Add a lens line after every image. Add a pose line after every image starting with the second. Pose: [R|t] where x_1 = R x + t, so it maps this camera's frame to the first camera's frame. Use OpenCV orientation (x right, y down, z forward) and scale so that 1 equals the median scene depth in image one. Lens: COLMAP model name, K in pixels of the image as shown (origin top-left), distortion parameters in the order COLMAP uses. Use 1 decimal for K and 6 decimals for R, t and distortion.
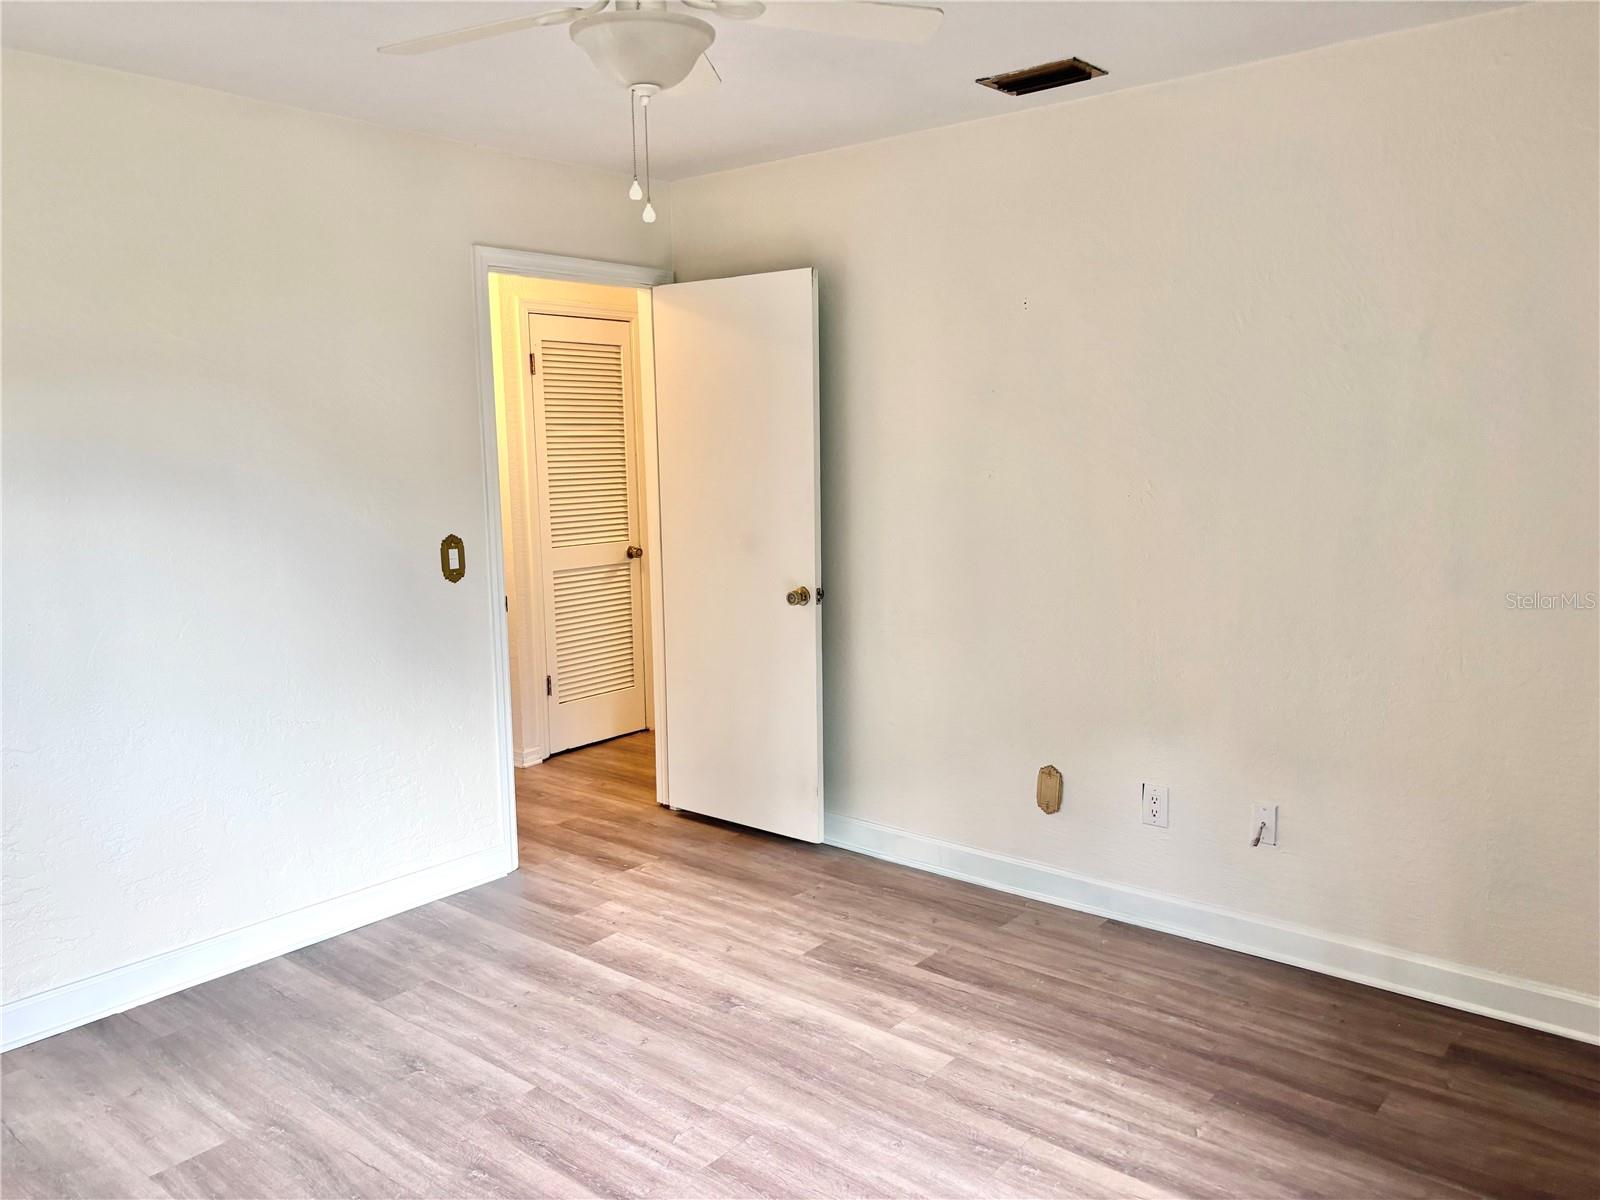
lens RADIAL K [[1211.9, 0, 806.7], [0, 1211.9, 606.4], [0, 0, 1]] dist [0.042931, -0.039731]
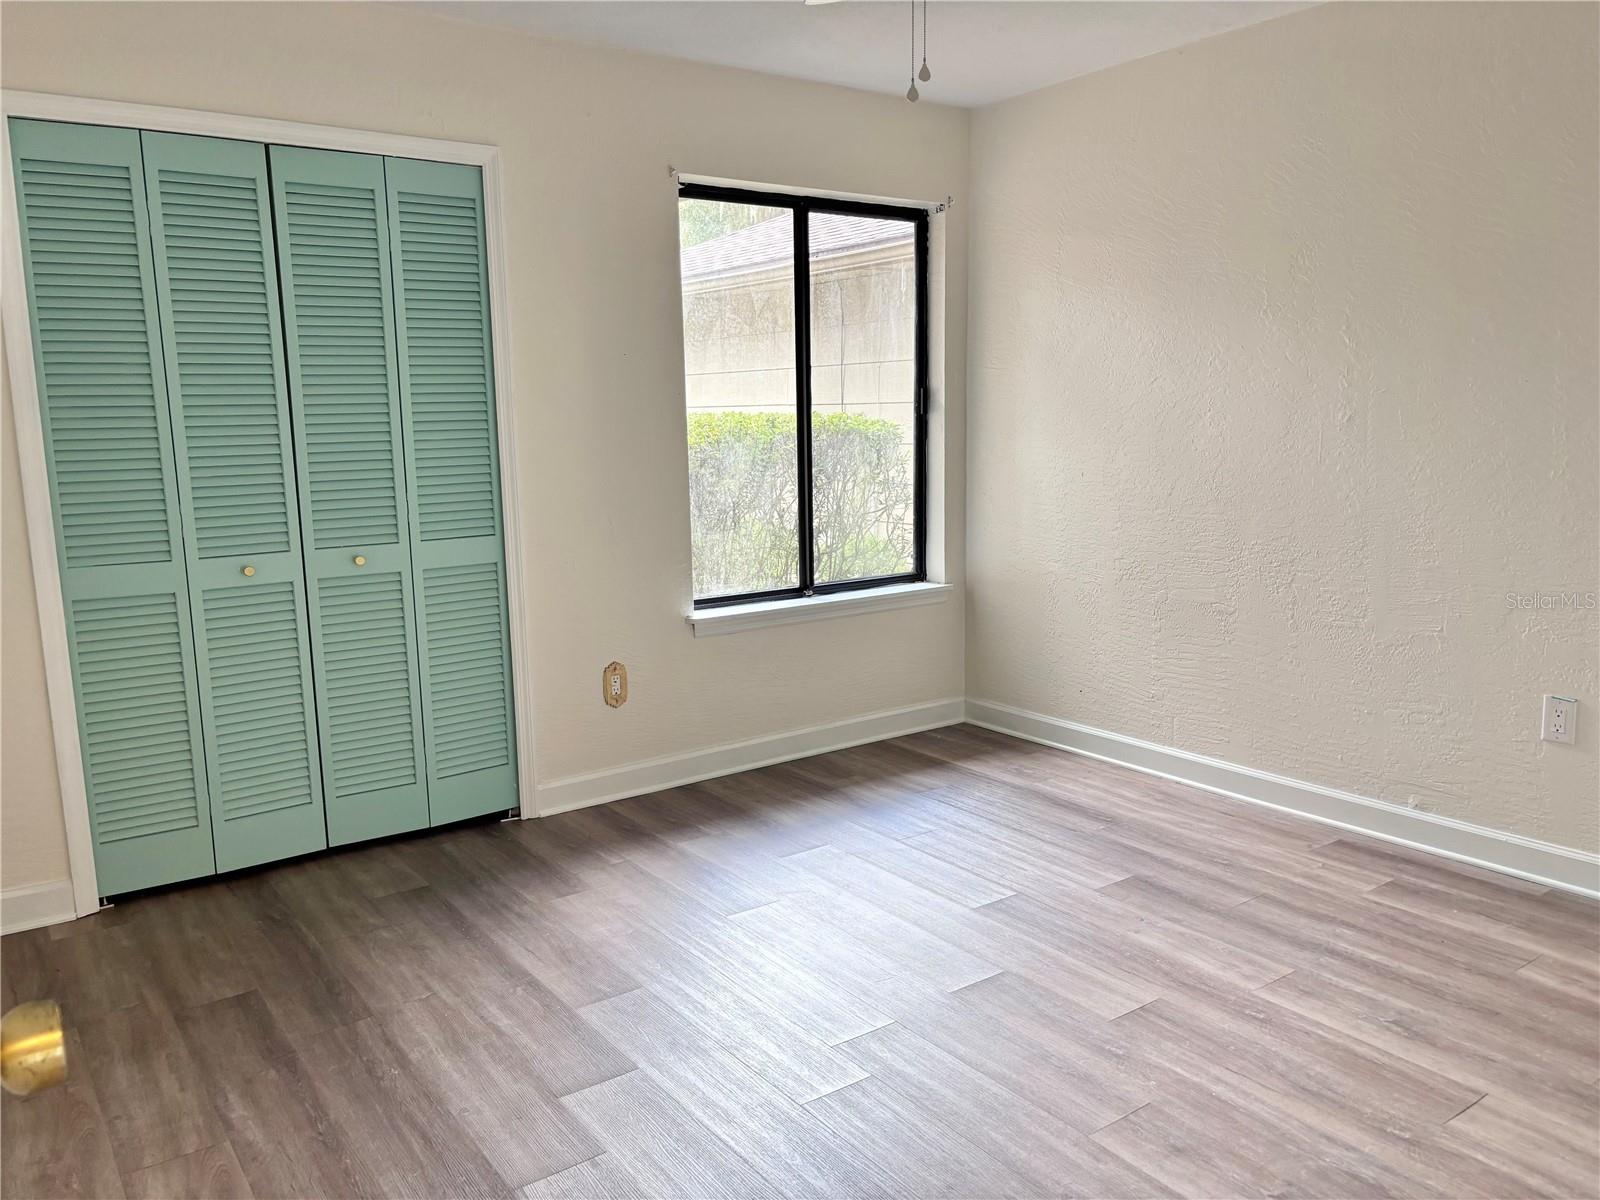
lens RADIAL K [[1211.9, 0, 806.7], [0, 1211.9, 606.4], [0, 0, 1]] dist [0.042931, -0.039731]
pose [[-0.969784, -0.003503, 0.243940, -0.241185], [0.068692, 0.955523, 0.286804, -0.162778], [-0.234095, 0.294895, -0.926411, 1.692940]]
